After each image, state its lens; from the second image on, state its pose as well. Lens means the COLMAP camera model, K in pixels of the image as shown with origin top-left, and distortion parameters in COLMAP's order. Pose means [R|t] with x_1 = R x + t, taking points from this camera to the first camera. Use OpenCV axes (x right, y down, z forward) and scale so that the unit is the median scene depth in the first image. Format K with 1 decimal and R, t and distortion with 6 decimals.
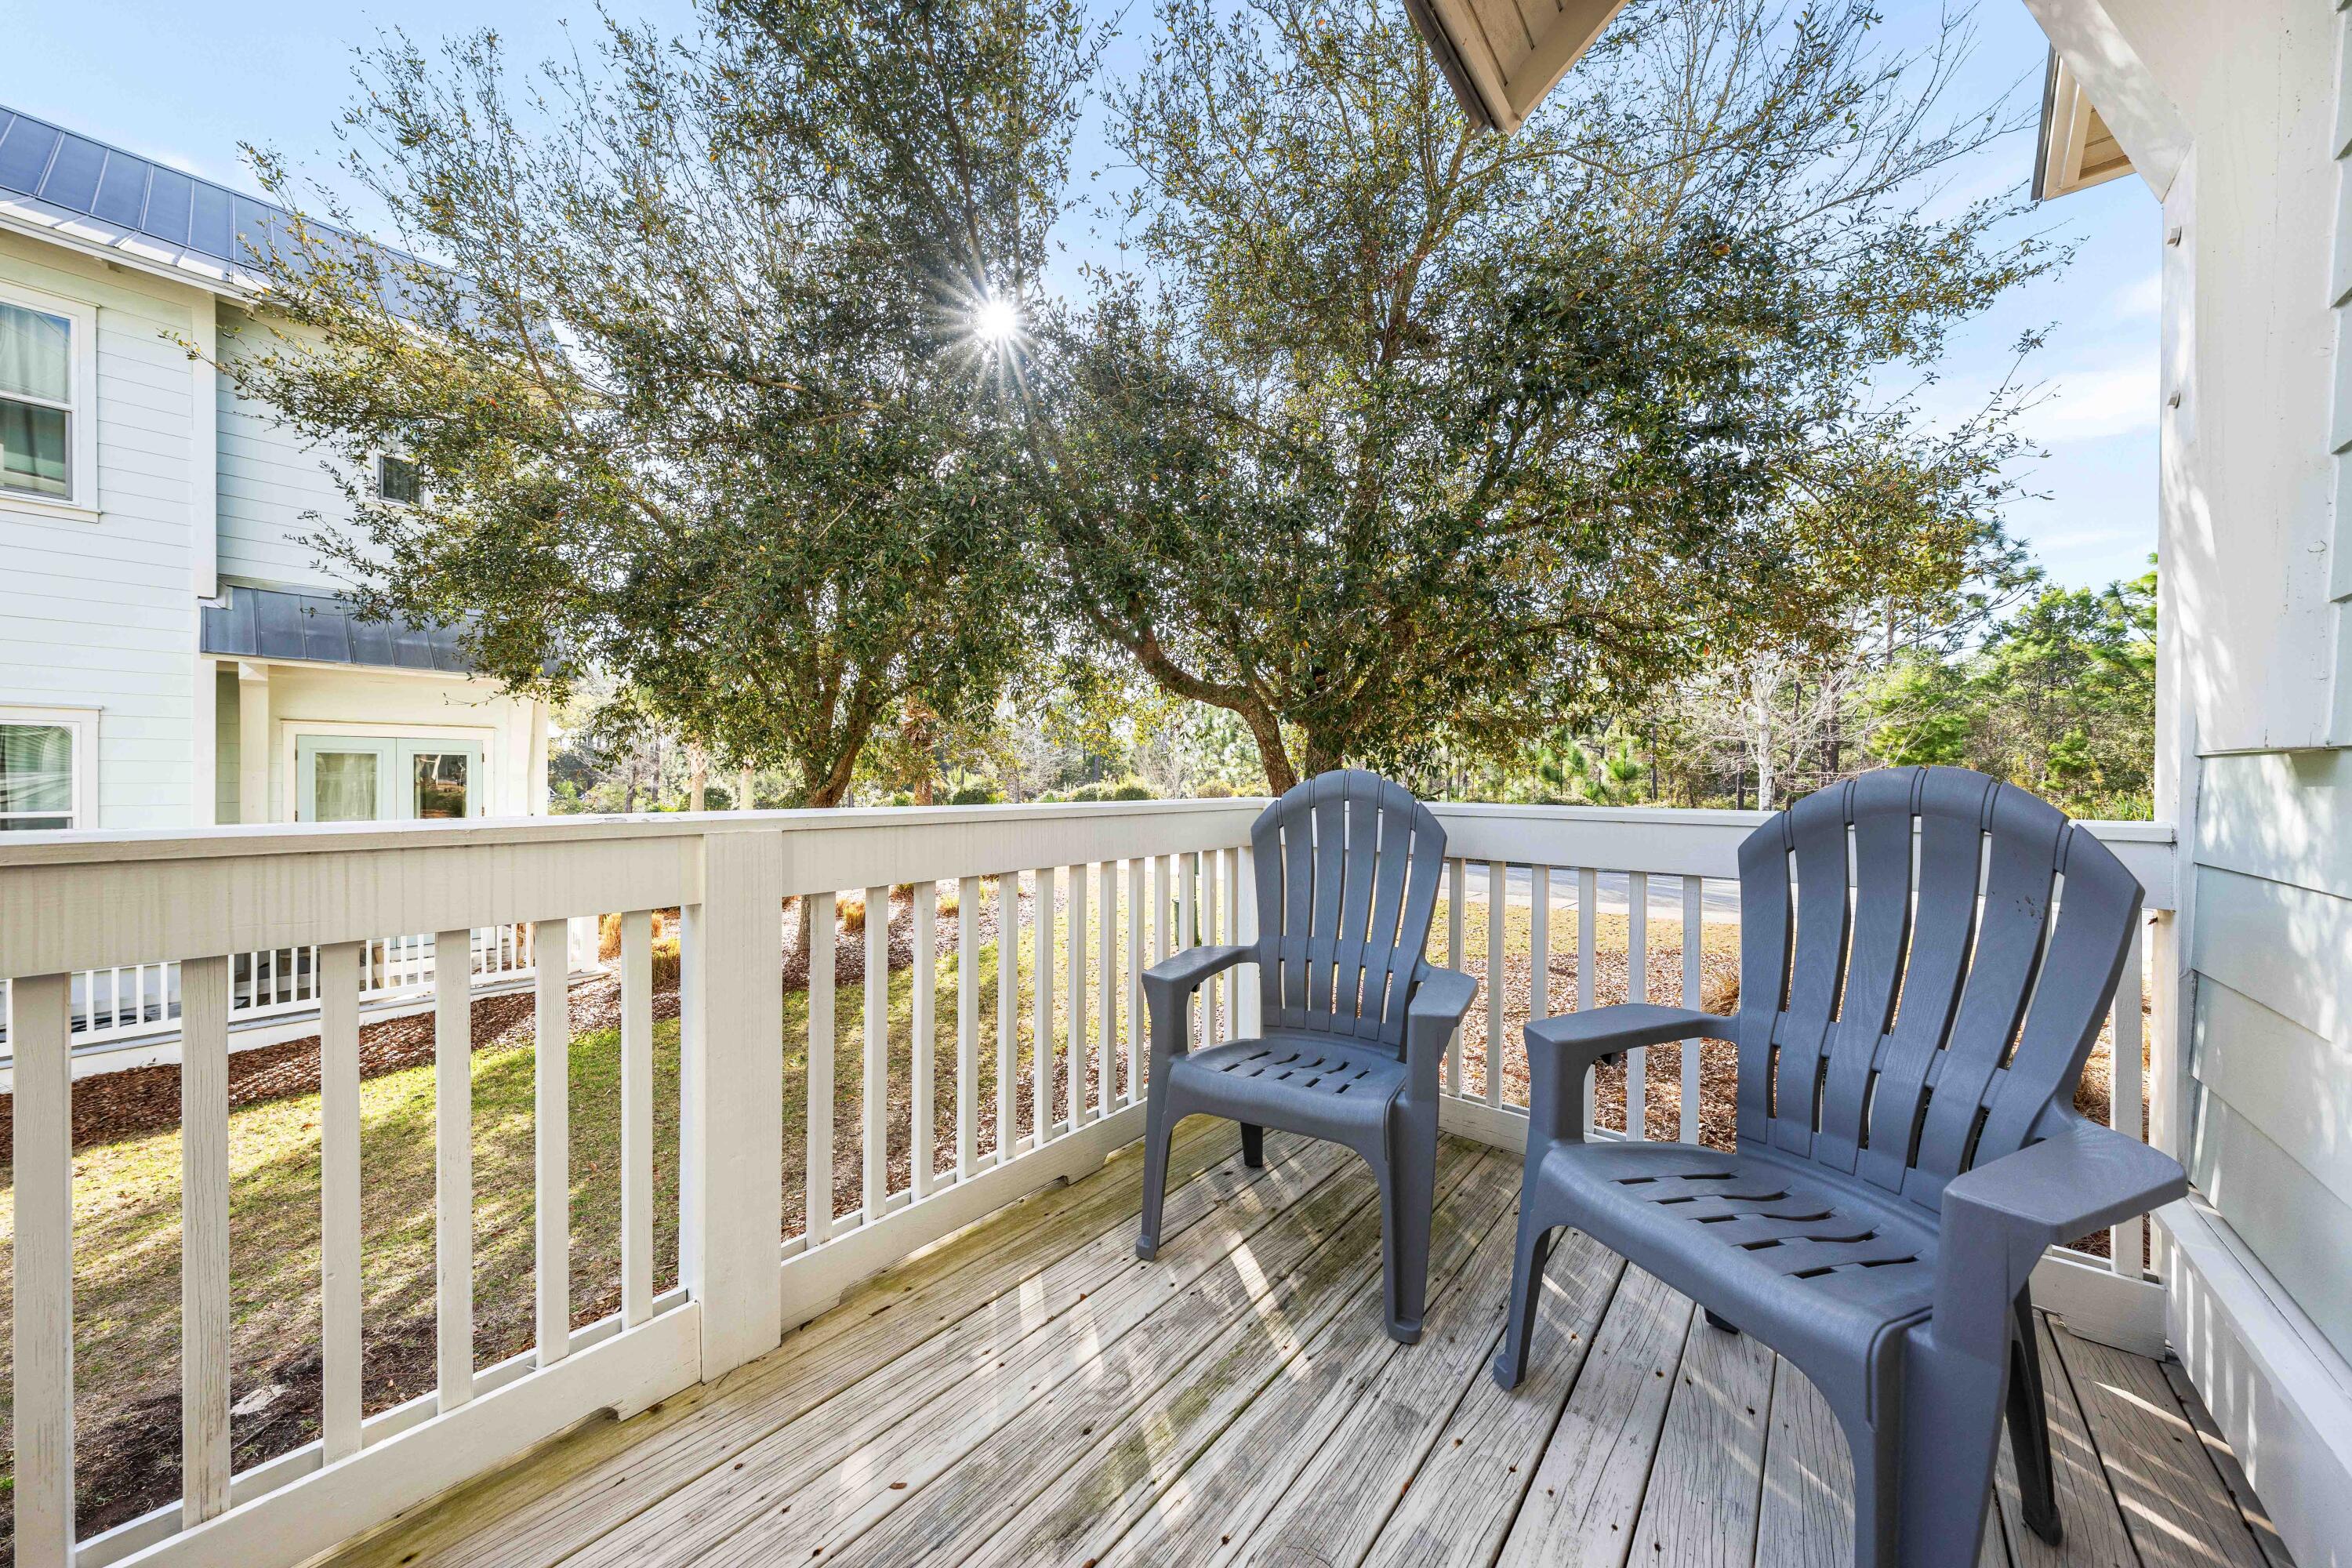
lens RADIAL K [[807.6, 0, 1178.5], [0, 807.6, 779.1], [0, 0, 1]] dist [-0.000420, -0.000016]
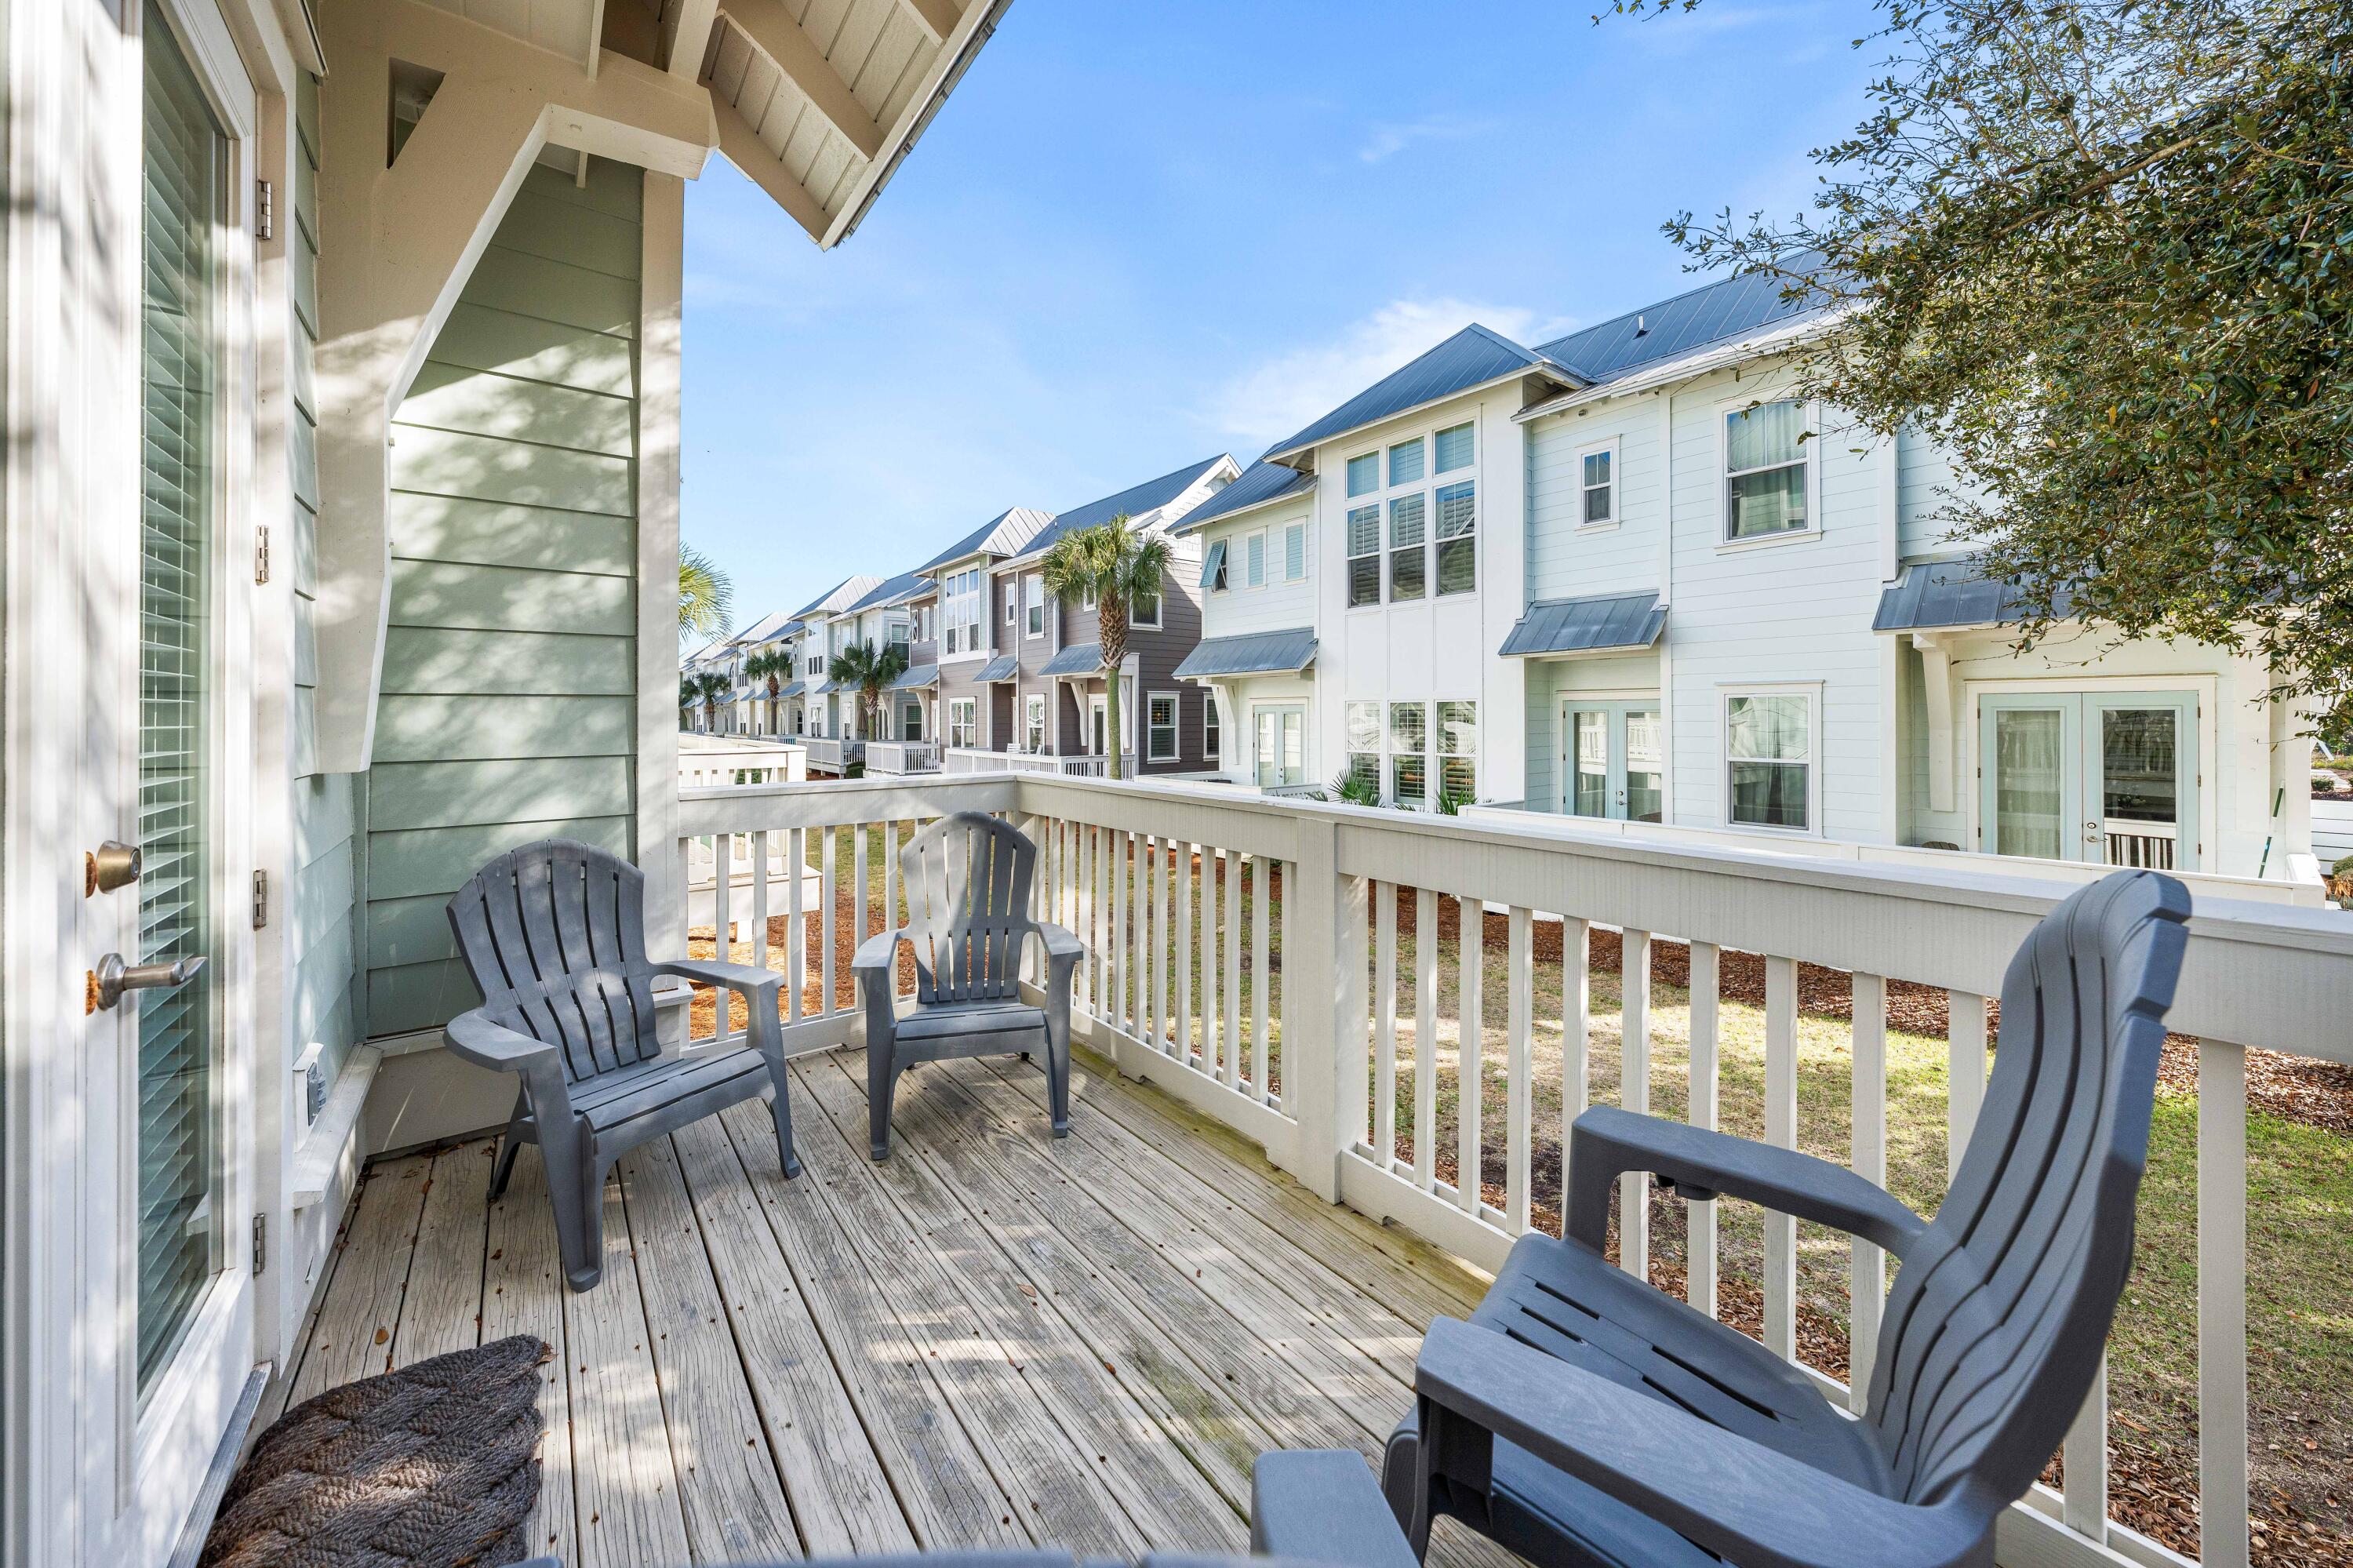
lens RADIAL K [[808.0, 0, 1135.4], [0, 808.0, 709.7], [0, 0, 1]] dist [-0.000420, -0.000016]
pose [[-0.222750, -0.009416, -0.974830, 0.398487], [-0.003706, 0.999954, -0.008812, -0.051200], [0.974869, 0.001650, -0.222775, 0.426761]]
